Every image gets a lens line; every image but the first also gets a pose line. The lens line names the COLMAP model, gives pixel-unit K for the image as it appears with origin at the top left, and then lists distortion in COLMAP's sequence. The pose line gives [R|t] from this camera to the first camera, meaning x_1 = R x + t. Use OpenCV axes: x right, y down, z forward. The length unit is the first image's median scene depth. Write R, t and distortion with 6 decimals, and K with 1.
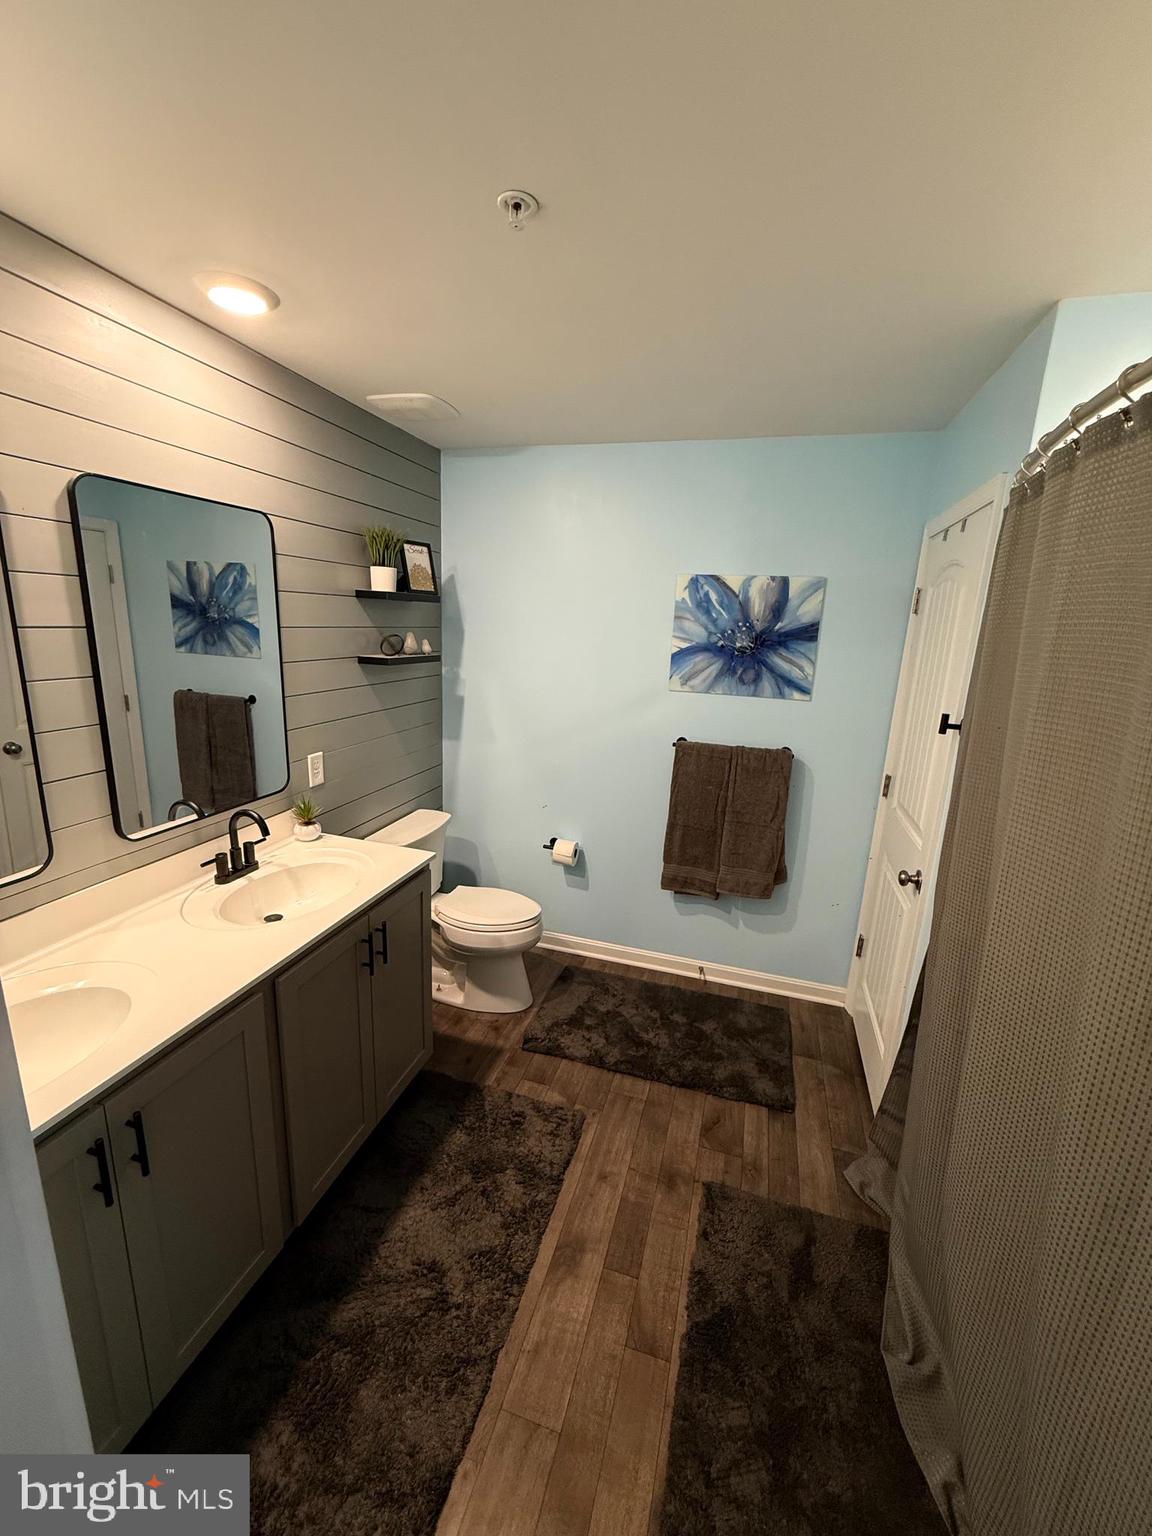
lens RADIAL K [[612.4, 0, 576.0], [0, 612.4, 768.0], [0, 0, 1]] dist [0.000070, 0.000254]
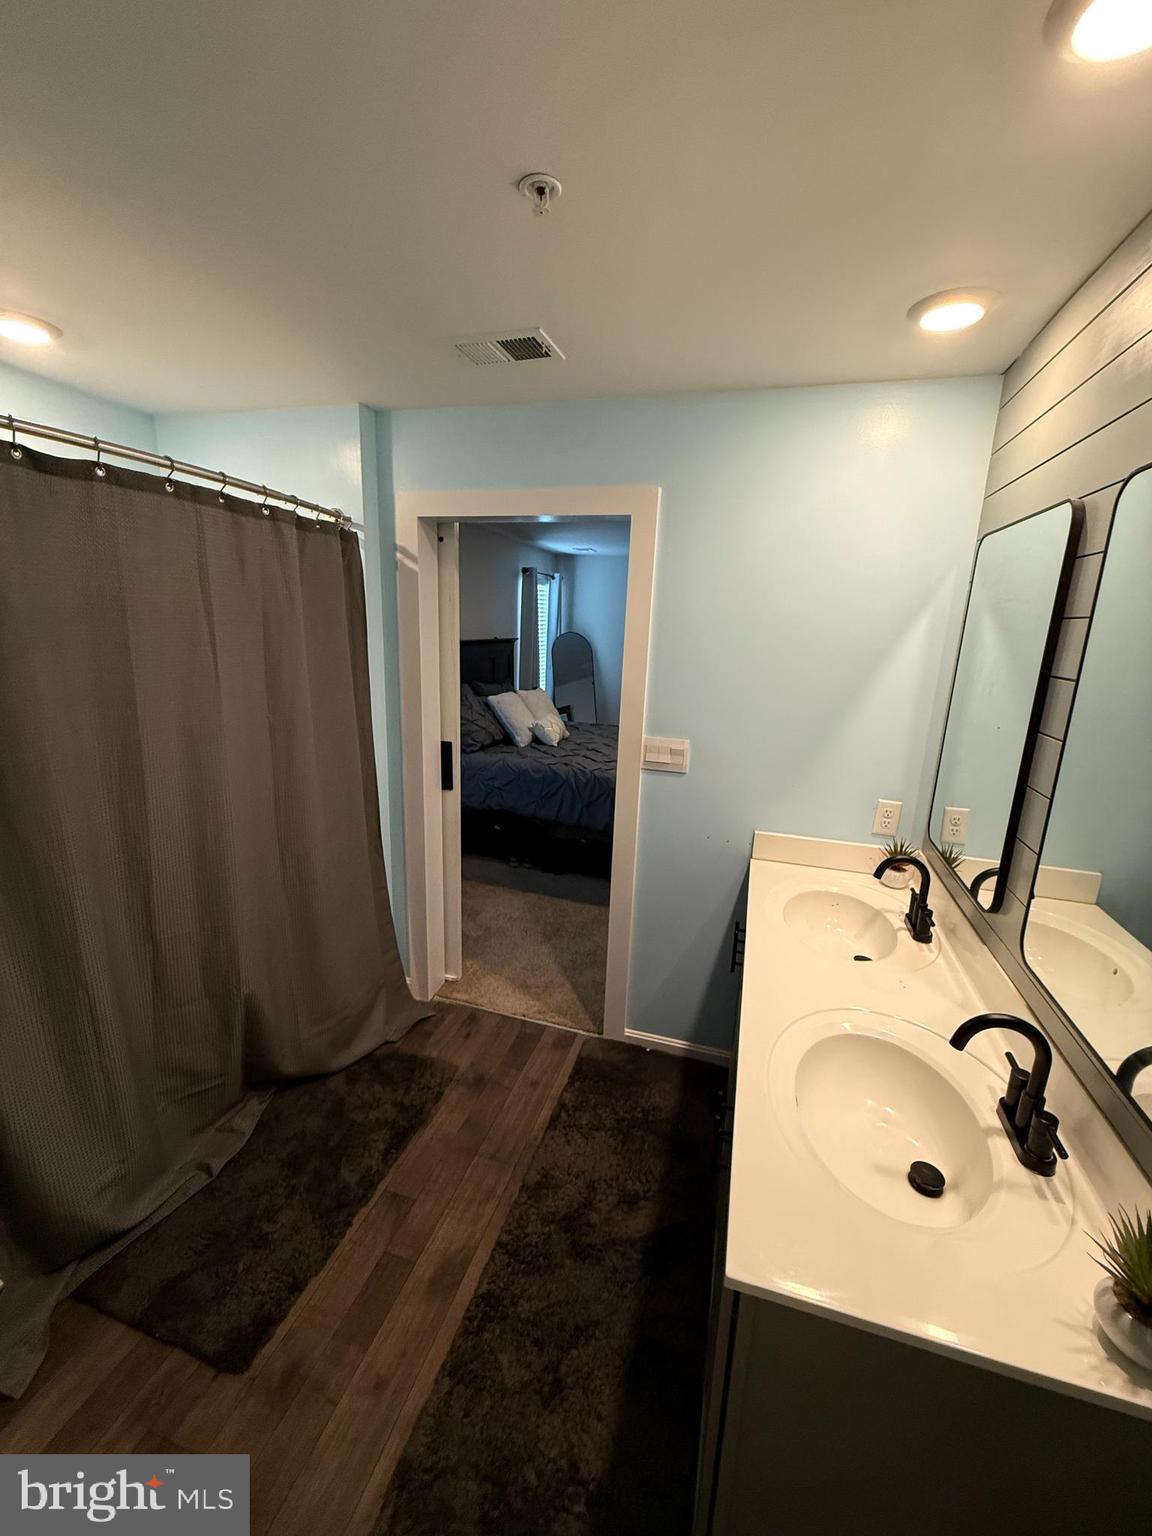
lens RADIAL K [[612.4, 0, 576.0], [0, 612.4, 768.0], [0, 0, 1]] dist [0.000070, 0.000254]
pose [[-0.997469, -0.069029, -0.017072, -0.147633], [-0.069402, 0.892781, 0.445112, -0.379558], [-0.015484, 0.445170, -0.895312, 1.567489]]
